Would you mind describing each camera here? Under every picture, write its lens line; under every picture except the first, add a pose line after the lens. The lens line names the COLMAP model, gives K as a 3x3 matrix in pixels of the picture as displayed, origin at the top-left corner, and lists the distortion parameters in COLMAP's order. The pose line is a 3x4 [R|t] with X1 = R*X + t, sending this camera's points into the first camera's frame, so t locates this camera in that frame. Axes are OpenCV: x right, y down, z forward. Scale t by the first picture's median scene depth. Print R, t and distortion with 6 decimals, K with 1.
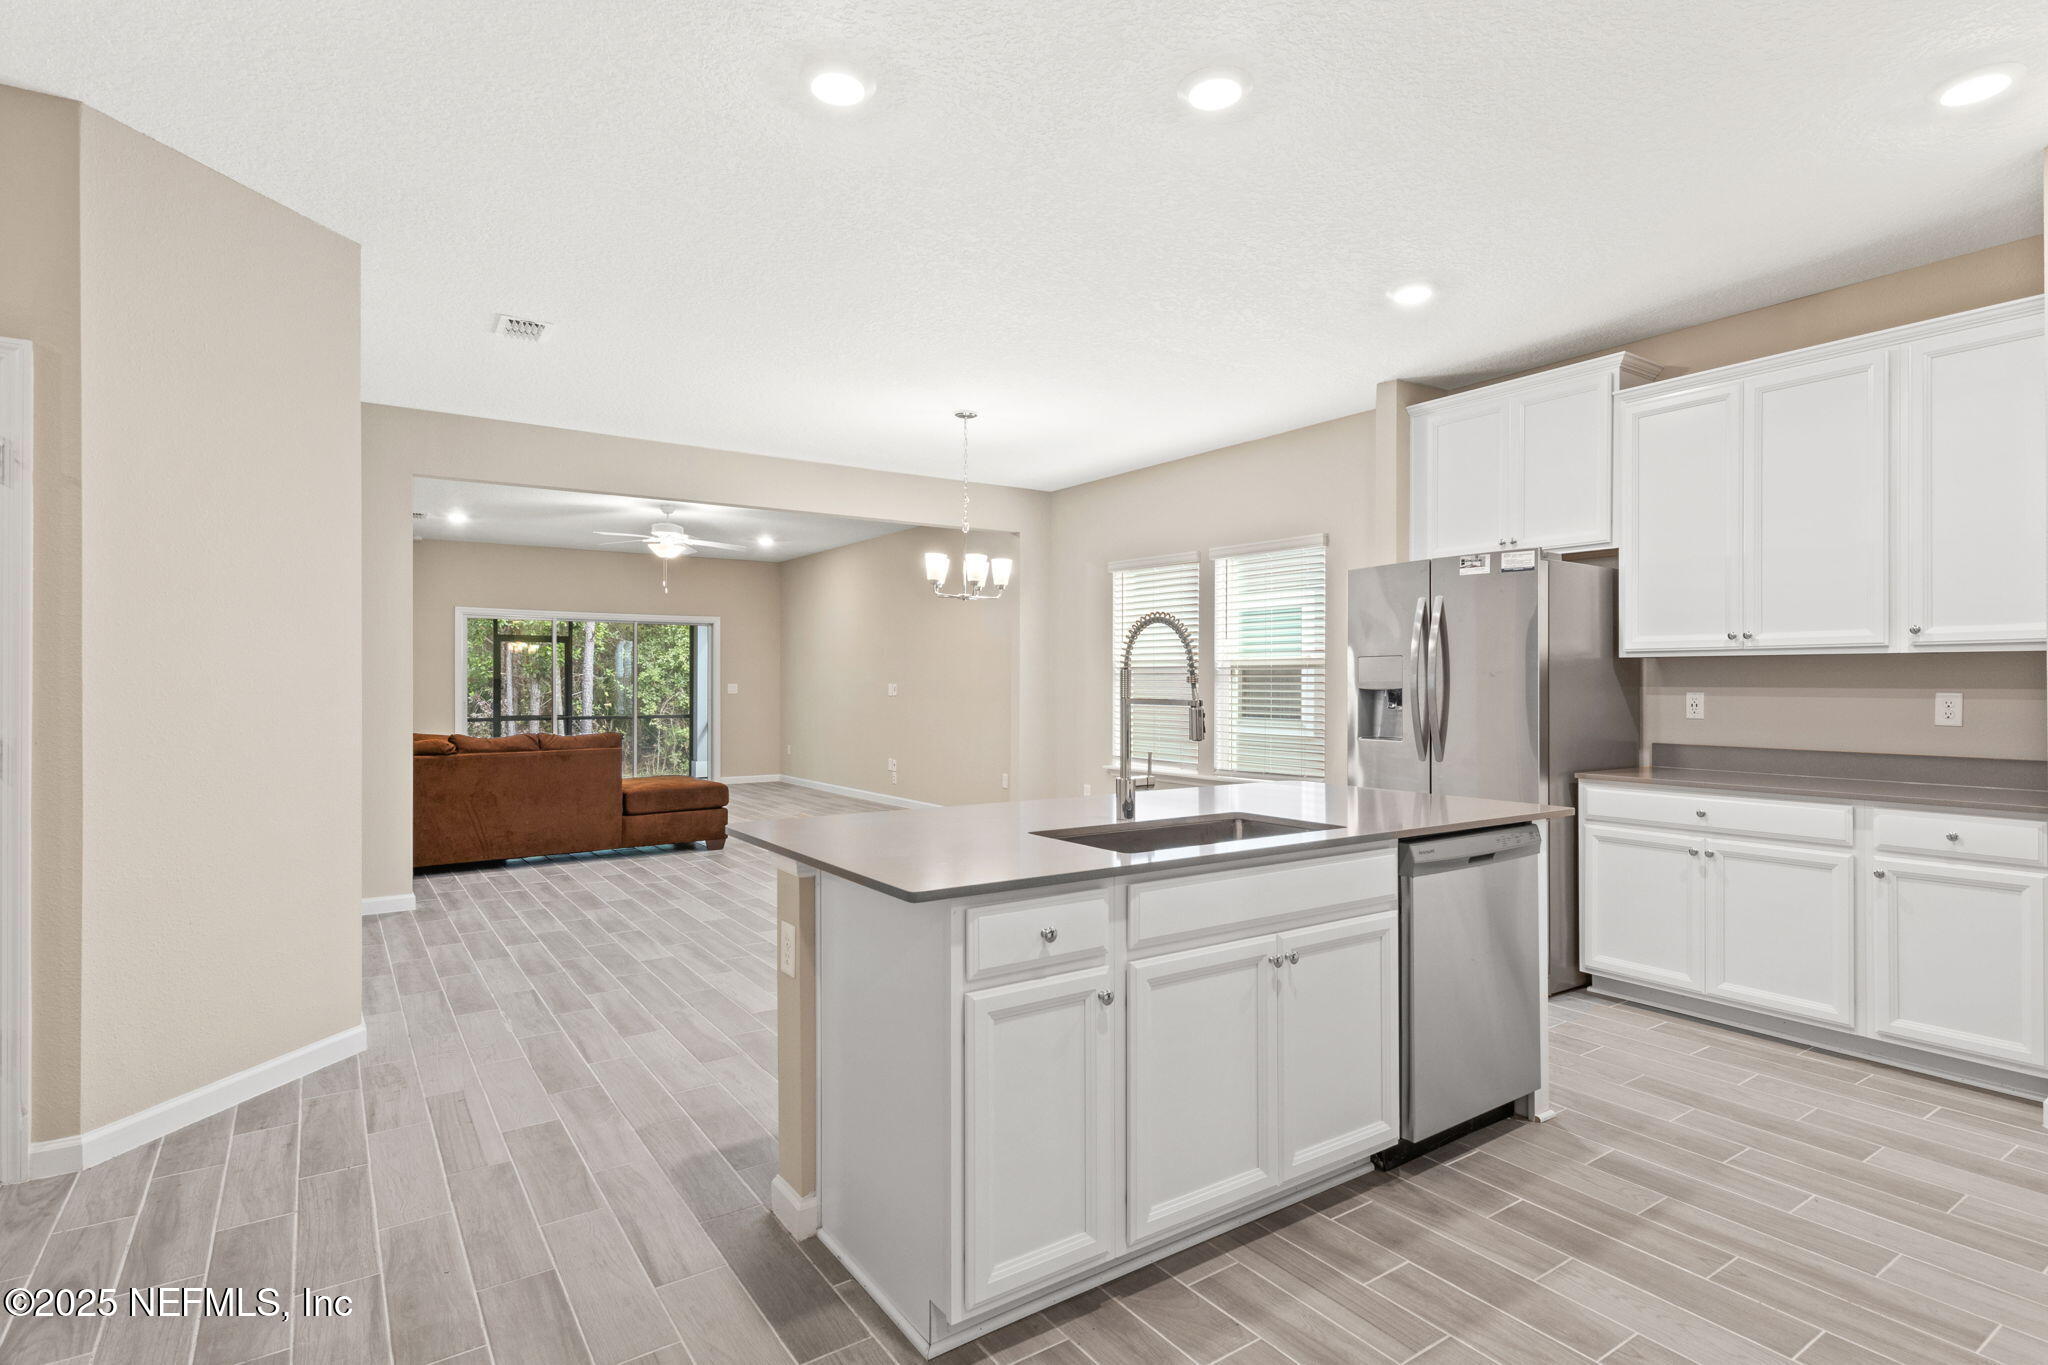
lens RADIAL K [[1036.2, 0, 1036.0], [0, 1036.2, 671.8], [0, 0, 1]] dist [0.000892, 0.000048]
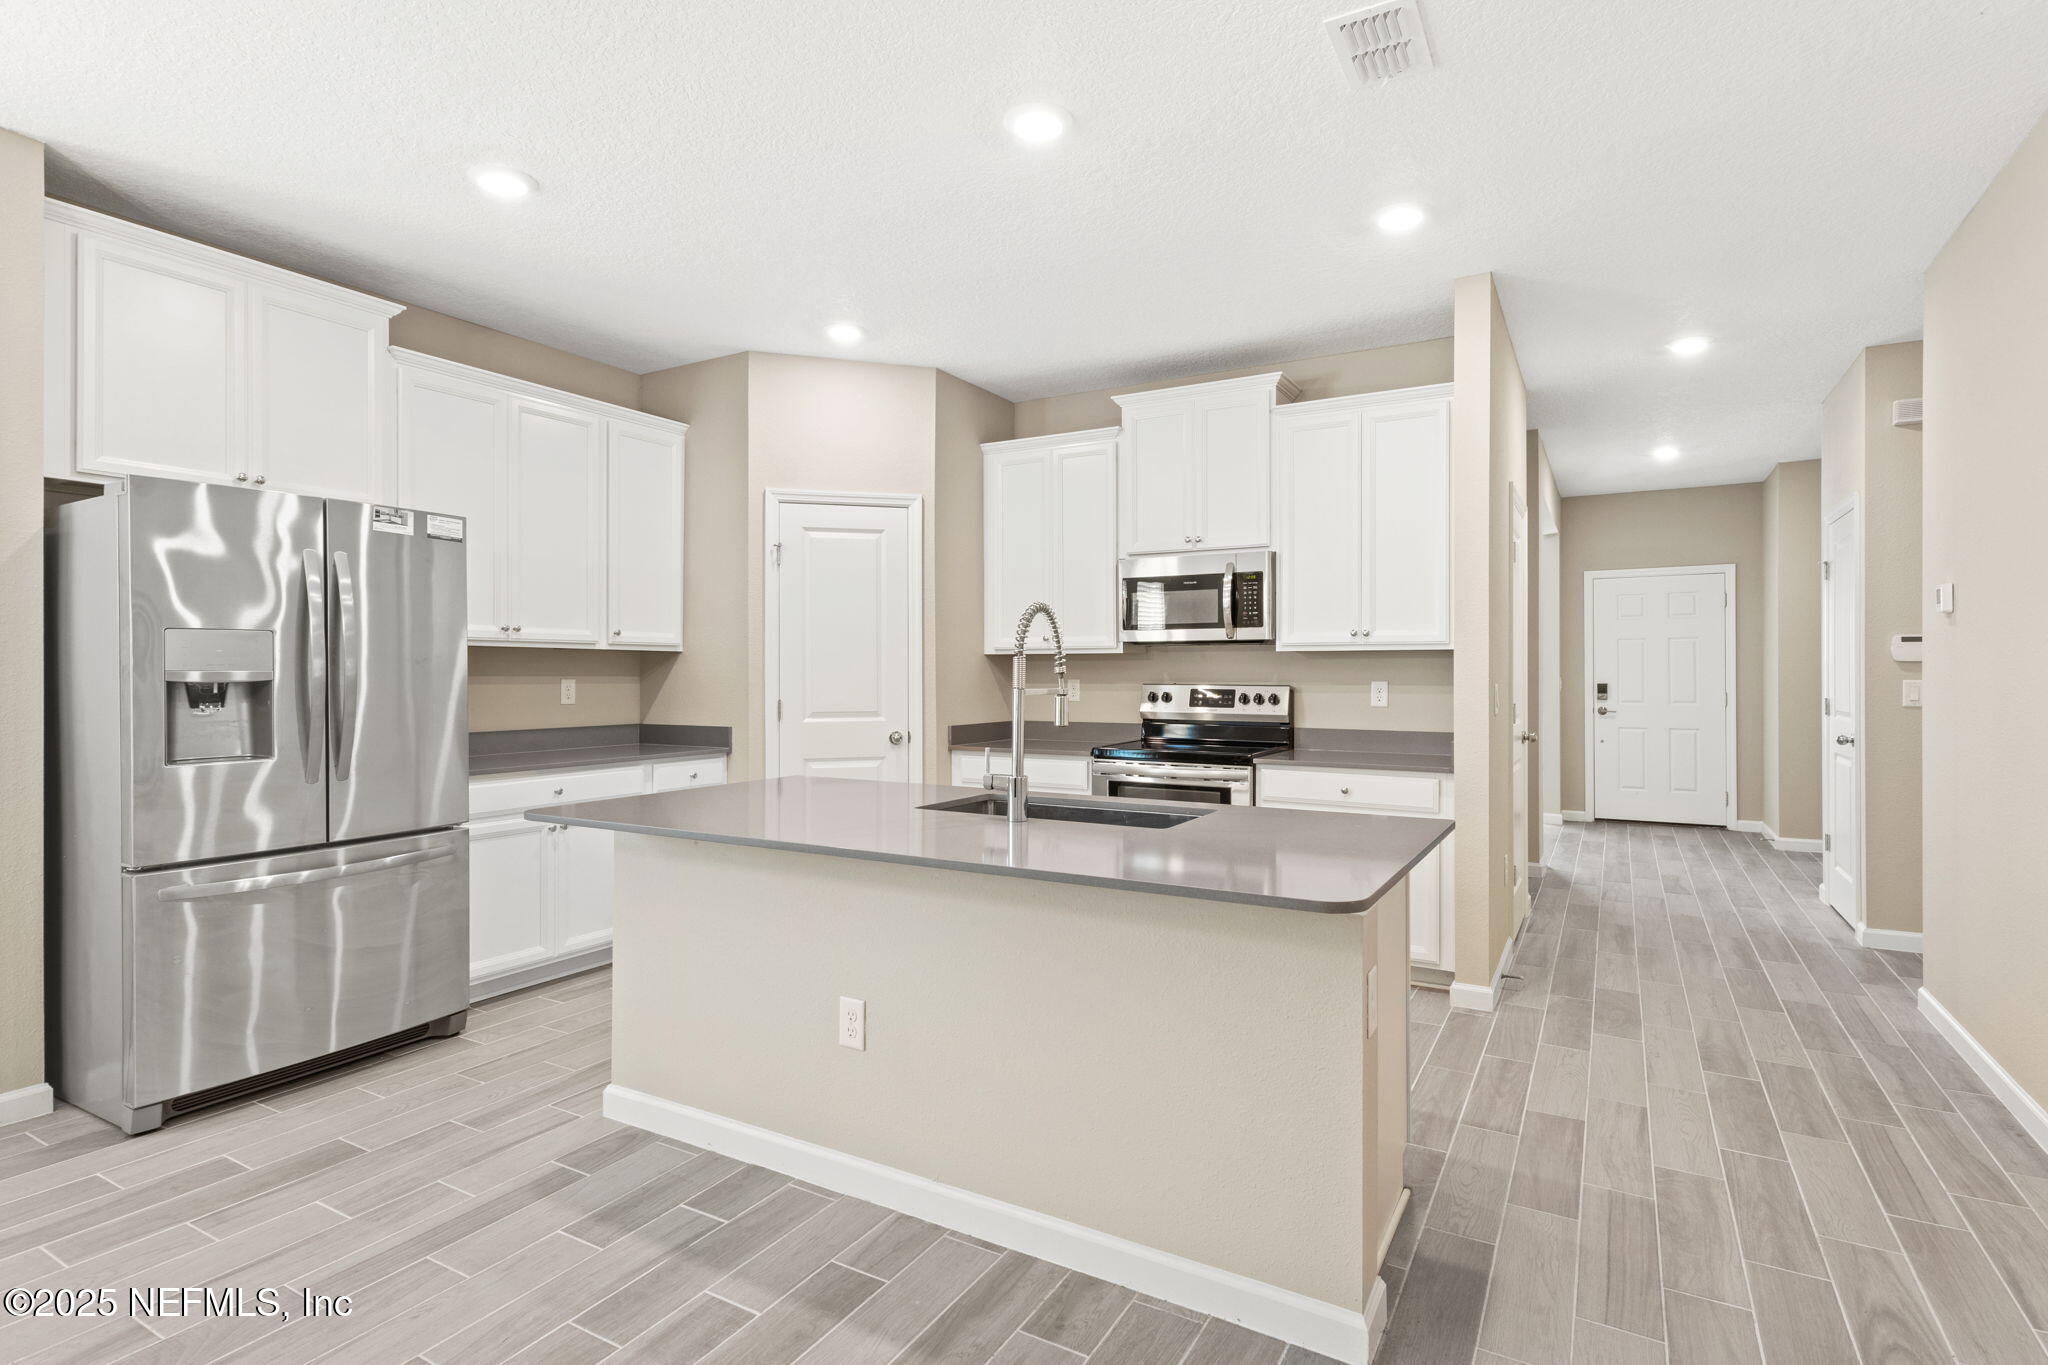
lens RADIAL K [[1018.4, 0, 1022.5], [0, 1018.4, 676.2], [0, 0, 1]] dist [0.003859, 0.000564]
pose [[-0.425677, -0.003983, 0.904866, -0.649419], [-0.010308, 0.999947, -0.000447, 0.012651], [-0.904816, -0.009518, -0.425696, 1.228283]]
